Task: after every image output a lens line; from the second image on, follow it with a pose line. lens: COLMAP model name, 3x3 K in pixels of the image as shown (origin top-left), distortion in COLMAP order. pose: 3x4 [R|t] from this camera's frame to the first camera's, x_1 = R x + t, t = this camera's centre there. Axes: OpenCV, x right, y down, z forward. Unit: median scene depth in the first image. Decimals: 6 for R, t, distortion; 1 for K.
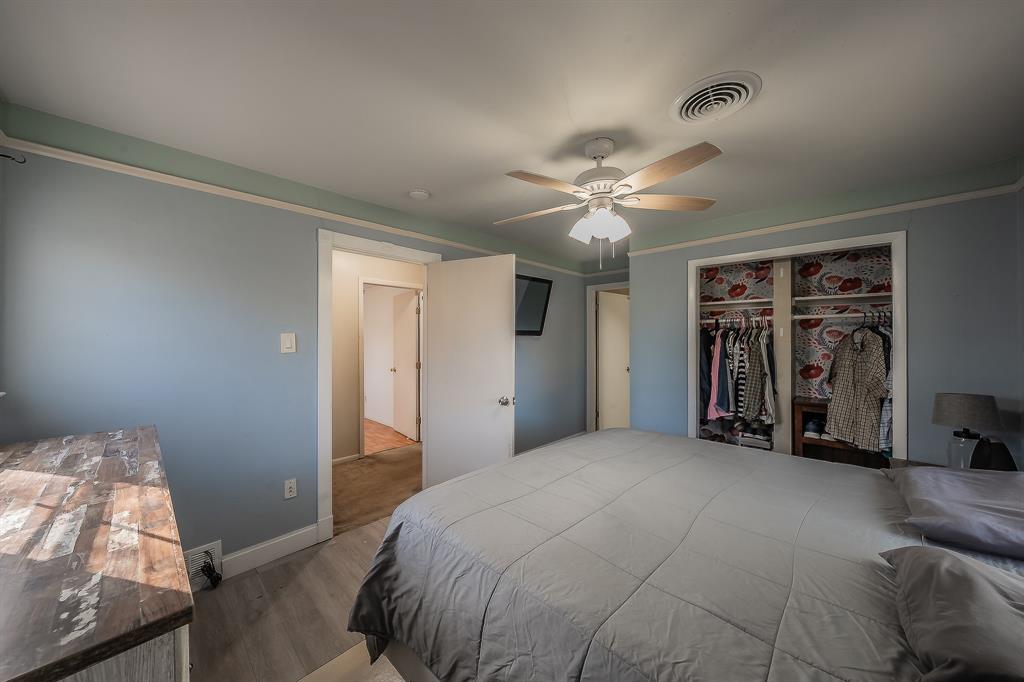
lens RADIAL K [[354.8, 0, 514.6], [0, 354.8, 337.8], [0, 0, 1]] dist [-0.001120, -0.000101]
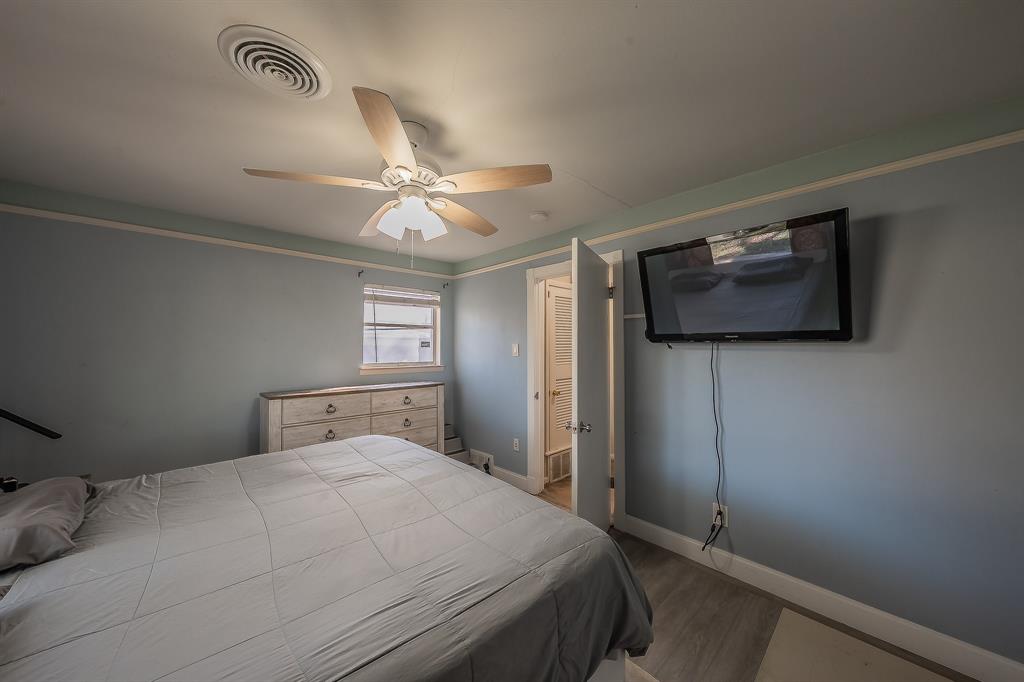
lens RADIAL K [[354.8, 0, 514.6], [0, 354.8, 337.8], [0, 0, 1]] dist [-0.001120, -0.000101]
pose [[-0.038747, -0.023078, -0.998983, 0.932953], [0.006773, 0.999704, -0.023357, -0.000973], [0.999226, -0.007671, -0.038579, 1.079100]]
